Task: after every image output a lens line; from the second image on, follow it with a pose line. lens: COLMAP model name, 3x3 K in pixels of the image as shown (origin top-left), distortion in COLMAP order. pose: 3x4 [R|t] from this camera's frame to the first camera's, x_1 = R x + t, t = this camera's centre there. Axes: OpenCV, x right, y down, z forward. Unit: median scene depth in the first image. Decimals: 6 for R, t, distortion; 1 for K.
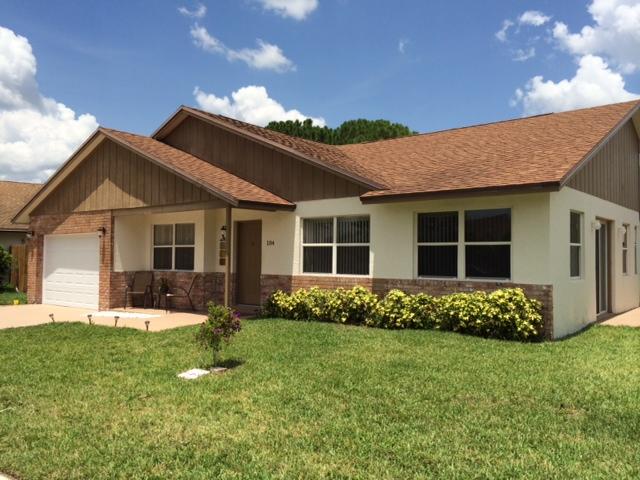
lens RADIAL K [[551.4, 0, 319.4], [0, 551.4, 236.8], [0, 0, 1]] dist [0.045389, 0.006213]
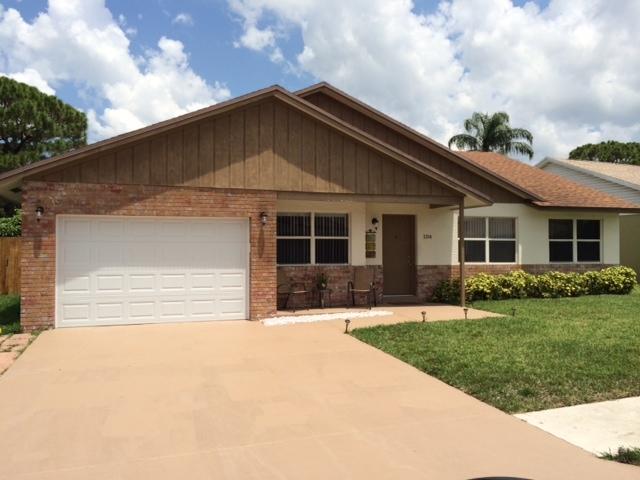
lens RADIAL K [[551.4, 0, 319.2], [0, 551.4, 244.2], [0, 0, 1]] dist [0.045389, 0.006213]
pose [[0.538983, 0.004469, 0.842305, -1.243637], [-0.027793, 0.999536, 0.012482, 0.020306], [-0.841858, -0.030138, 0.538857, 0.638945]]
